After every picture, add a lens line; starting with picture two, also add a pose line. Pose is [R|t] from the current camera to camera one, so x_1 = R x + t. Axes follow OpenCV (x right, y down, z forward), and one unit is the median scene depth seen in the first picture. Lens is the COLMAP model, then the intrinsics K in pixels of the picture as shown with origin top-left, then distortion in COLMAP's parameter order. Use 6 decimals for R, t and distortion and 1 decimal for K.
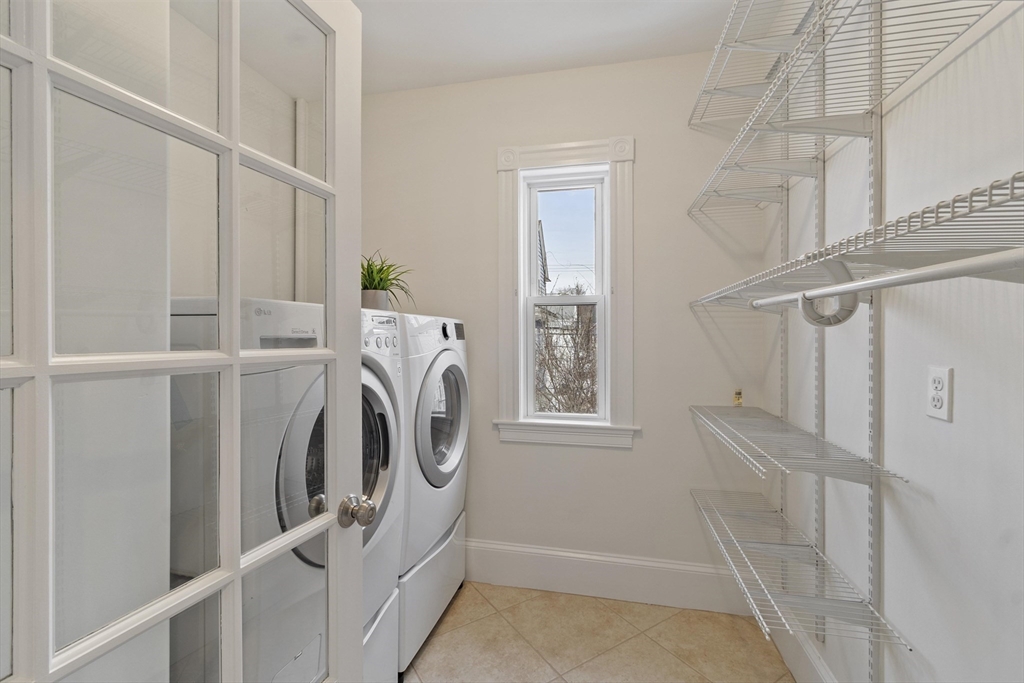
lens RADIAL K [[449.8, 0, 510.7], [0, 449.8, 344.8], [0, 0, 1]] dist [0.001391, 0.000067]
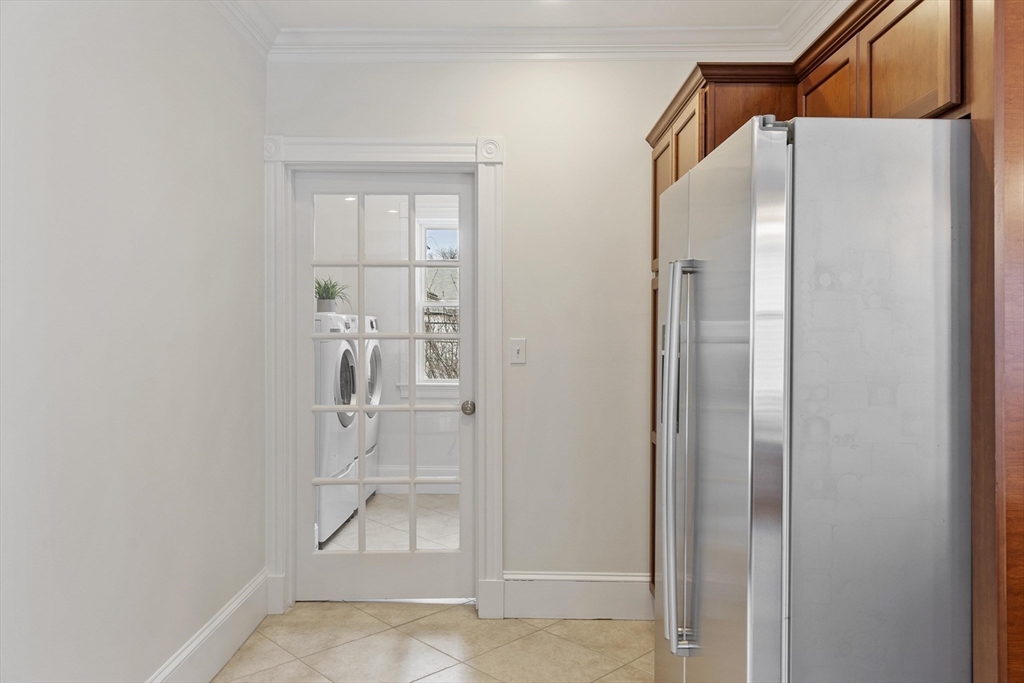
lens RADIAL K [[730.6, 0, 511.5], [0, 730.6, 325.0], [0, 0, 1]] dist [0.000202, -0.001092]
pose [[0.979382, 0.008370, 0.201843, -0.178361], [-0.005041, 0.999843, -0.017003, 0.014164], [-0.201954, 0.015635, 0.979270, -1.673515]]
